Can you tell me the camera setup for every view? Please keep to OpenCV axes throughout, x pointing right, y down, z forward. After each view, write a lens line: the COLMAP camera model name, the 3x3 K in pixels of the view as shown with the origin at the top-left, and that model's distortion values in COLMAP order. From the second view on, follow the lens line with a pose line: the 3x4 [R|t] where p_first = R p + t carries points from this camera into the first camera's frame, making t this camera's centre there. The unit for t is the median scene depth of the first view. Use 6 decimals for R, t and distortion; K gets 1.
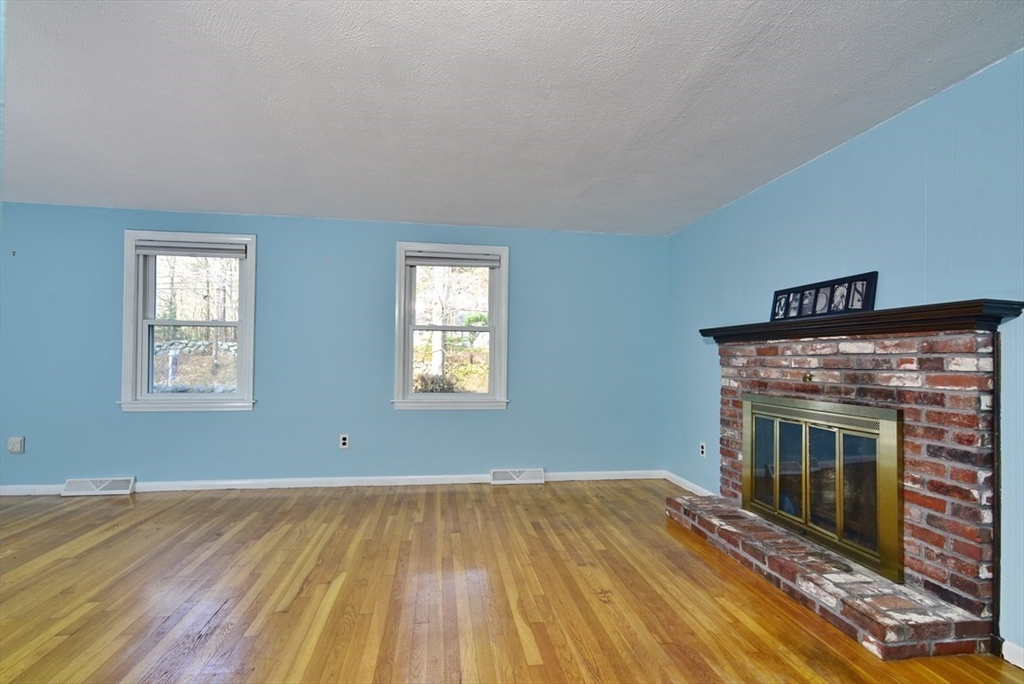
lens RADIAL K [[470.5, 0, 507.2], [0, 470.5, 355.0], [0, 0, 1]] dist [0.002284, 0.000647]
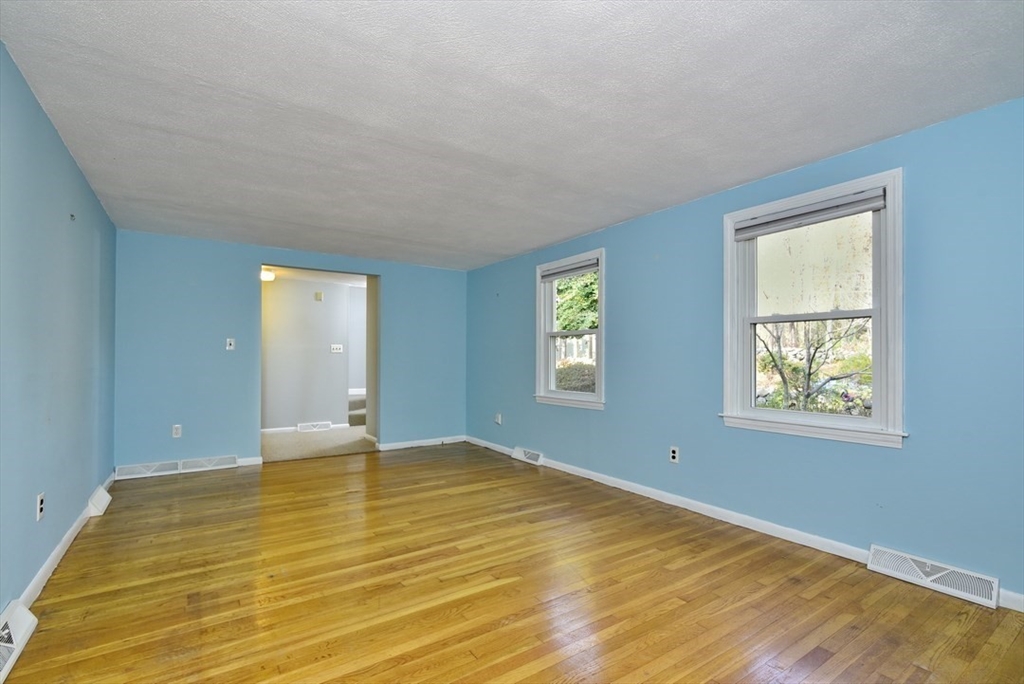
lens RADIAL K [[470.5, 0, 507.2], [0, 470.5, 355.0], [0, 0, 1]] dist [0.002284, 0.000647]
pose [[0.431744, -0.018134, -0.901814, 0.470959], [0.007442, 0.999835, -0.016542, 0.010467], [0.901966, 0.000431, 0.431808, 0.476459]]
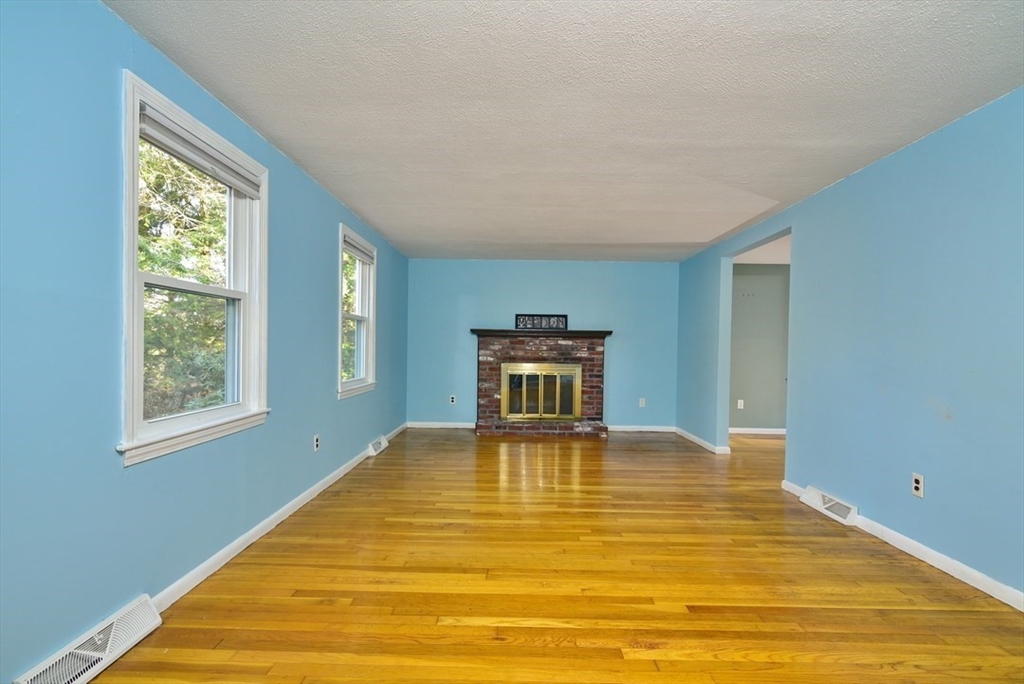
lens RADIAL K [[470.5, 0, 507.2], [0, 470.5, 355.0], [0, 0, 1]] dist [0.002284, 0.000647]
pose [[0.153984, -0.025789, 0.987737, -1.645010], [-0.020794, 0.999353, 0.029334, -0.013783], [-0.987854, -0.025056, 0.153348, 0.761806]]
